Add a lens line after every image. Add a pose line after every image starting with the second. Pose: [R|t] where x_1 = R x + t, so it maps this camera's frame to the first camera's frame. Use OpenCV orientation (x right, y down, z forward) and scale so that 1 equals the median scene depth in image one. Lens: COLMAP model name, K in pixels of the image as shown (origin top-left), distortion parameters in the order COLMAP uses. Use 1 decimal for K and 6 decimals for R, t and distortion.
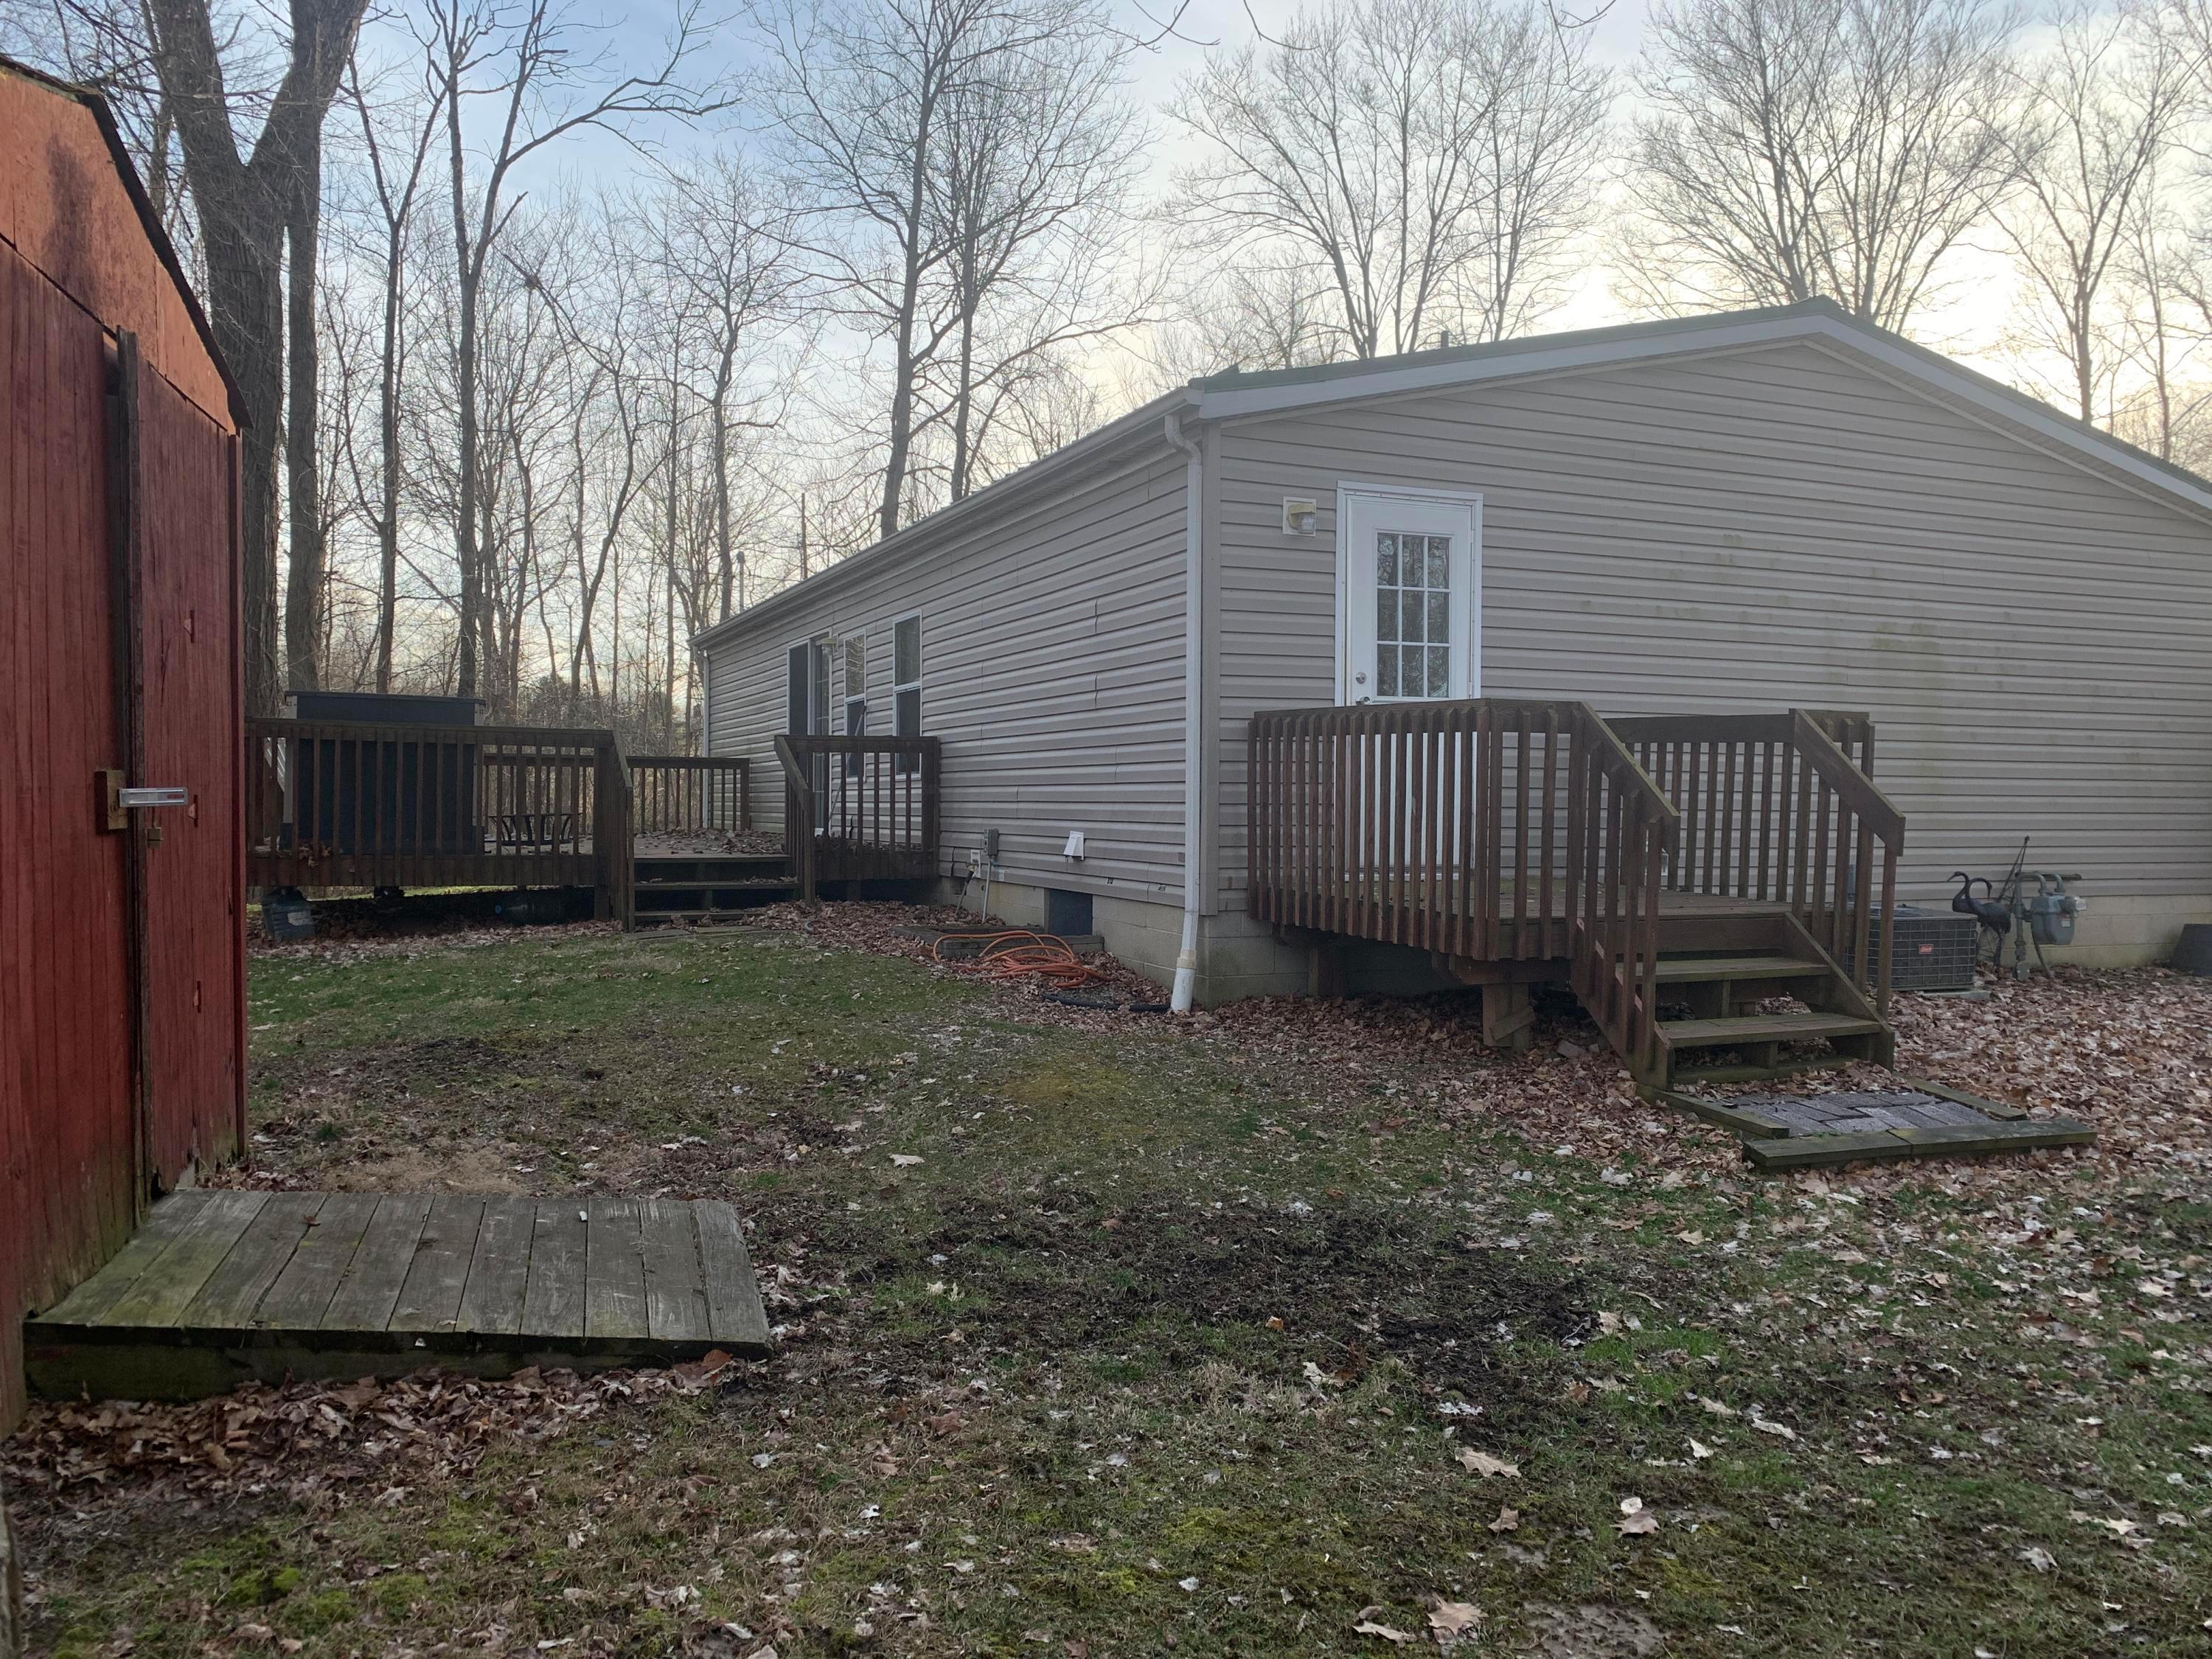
lens RADIAL K [[1710.3, 0, 1110.7], [0, 1710.3, 826.7], [0, 0, 1]] dist [0.043242, -0.047127]
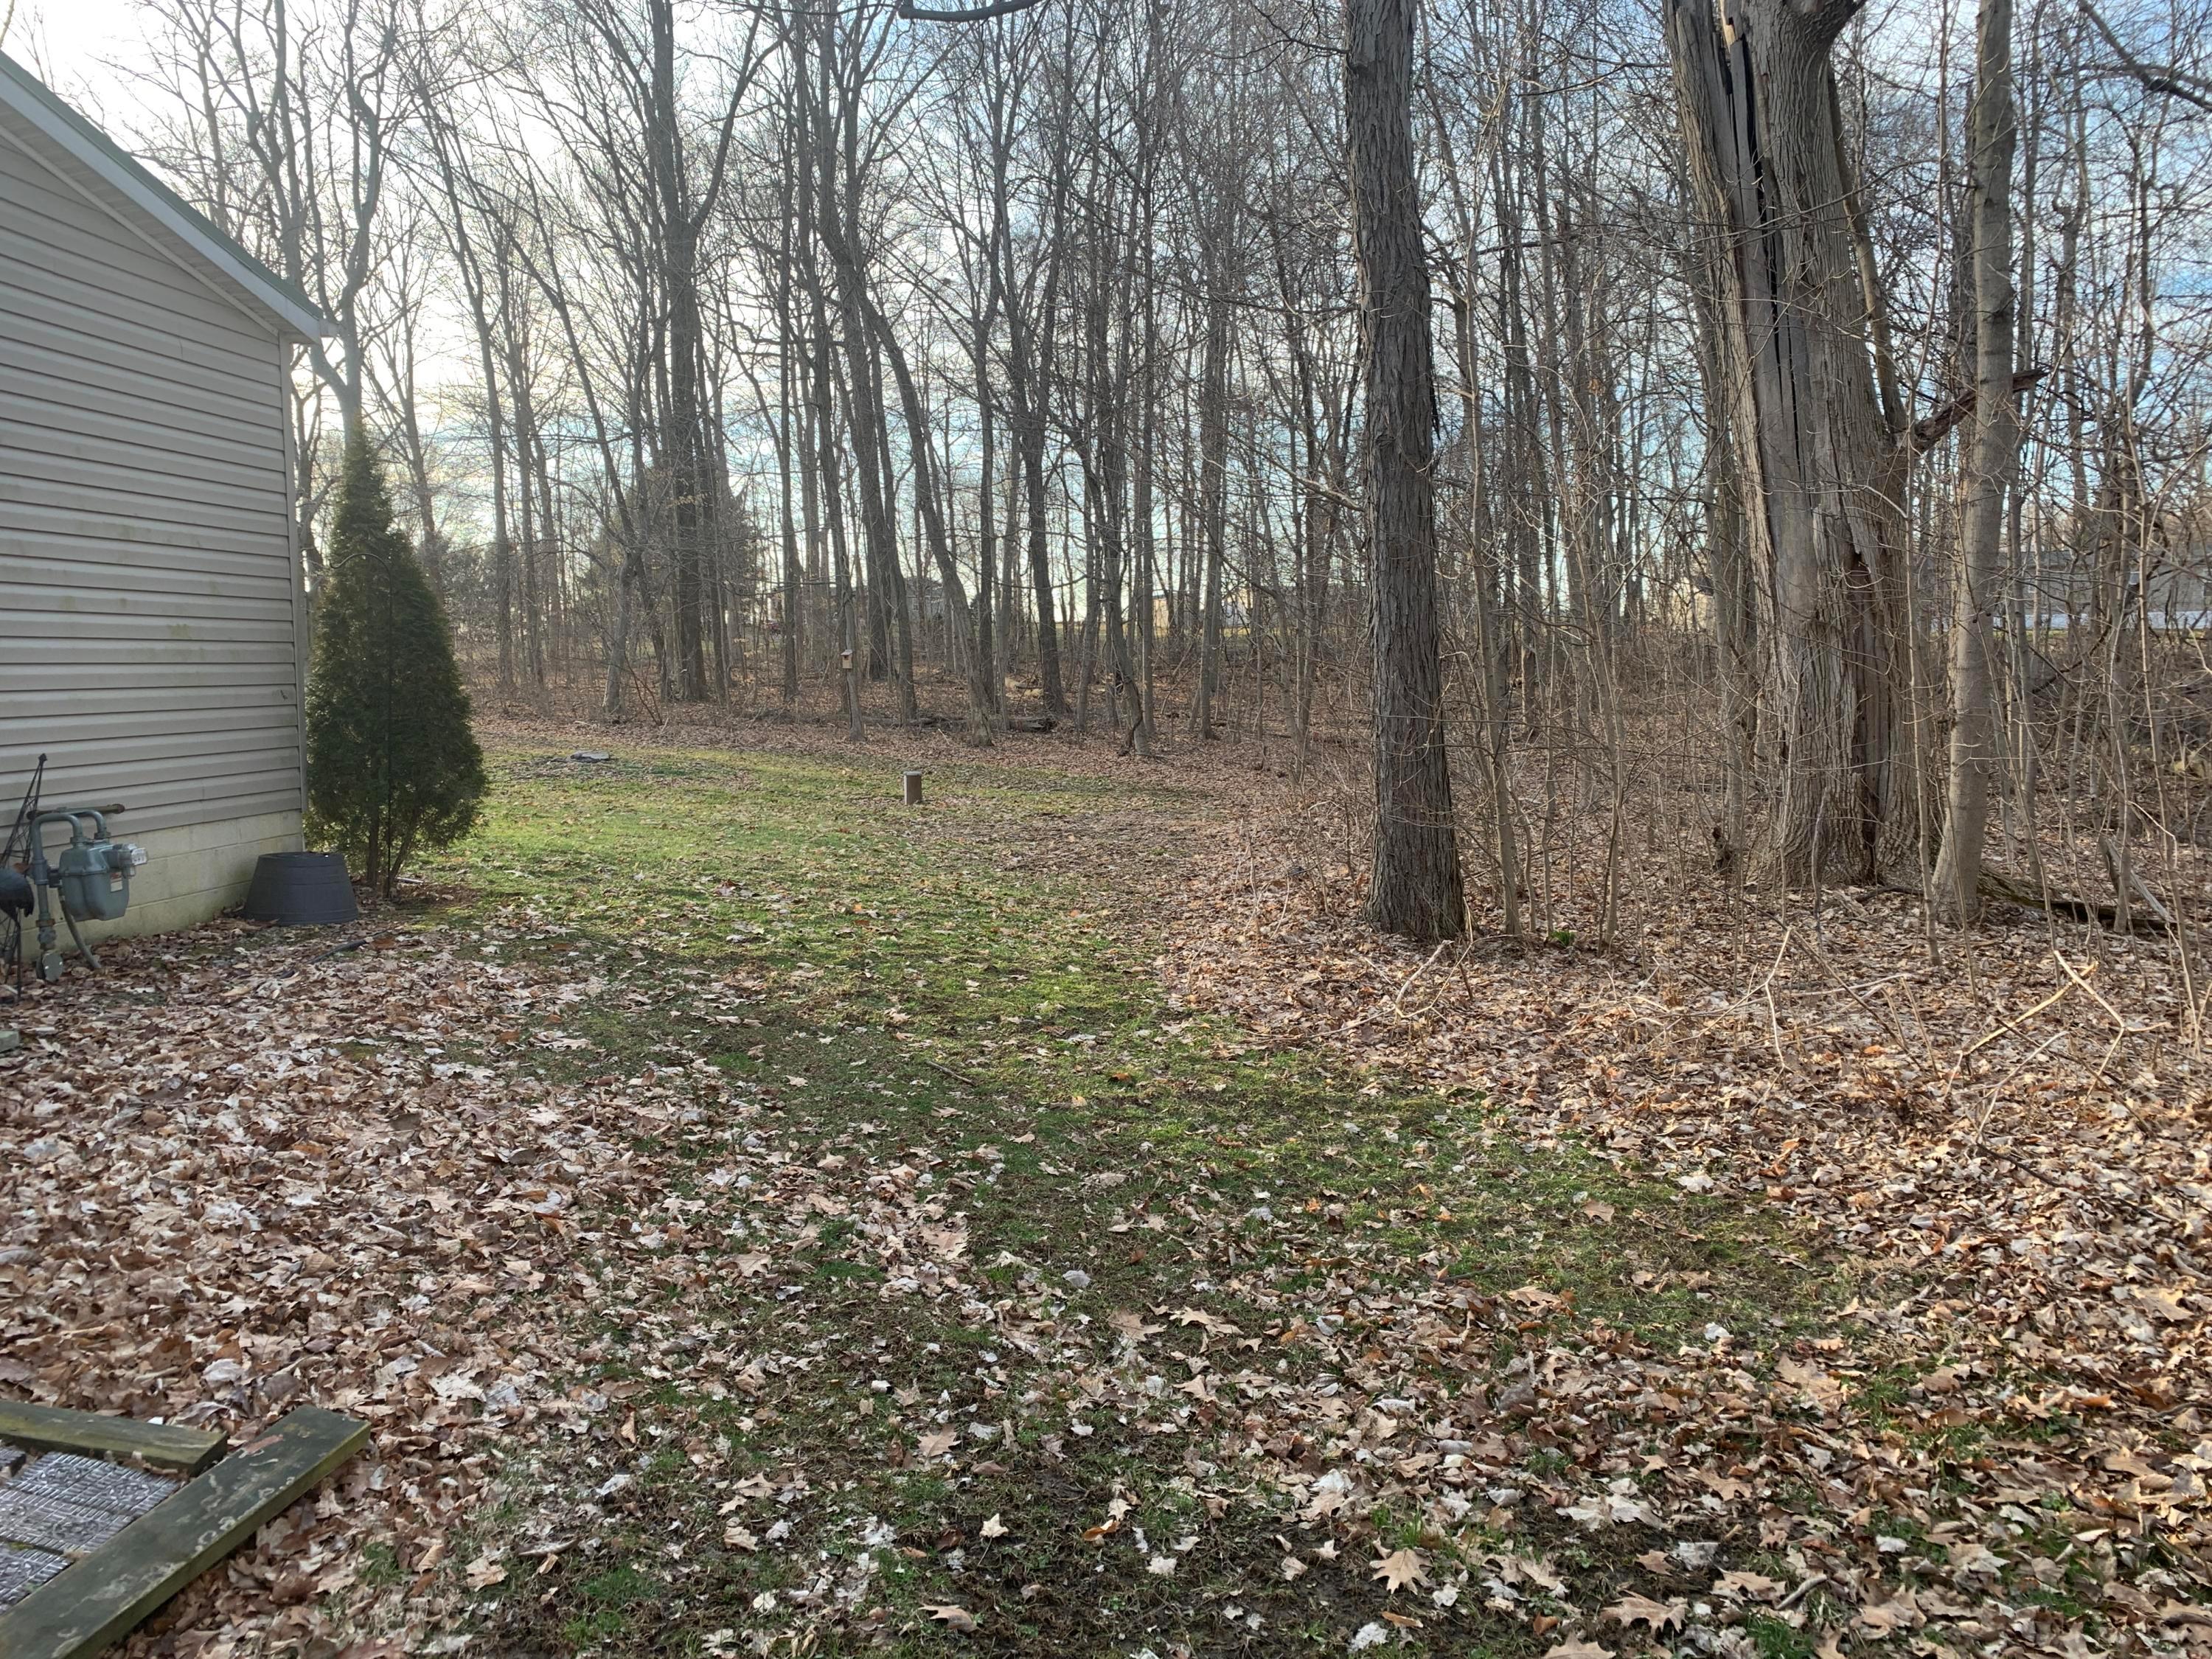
lens RADIAL K [[1710.3, 0, 1111.2], [0, 1710.3, 819.2], [0, 0, 1]] dist [0.043242, -0.047127]
pose [[0.468242, -0.076587, 0.880275, 0.154113], [0.013081, 0.996728, 0.079760, -0.015776], [-0.883504, -0.025832, 0.467711, 0.356892]]
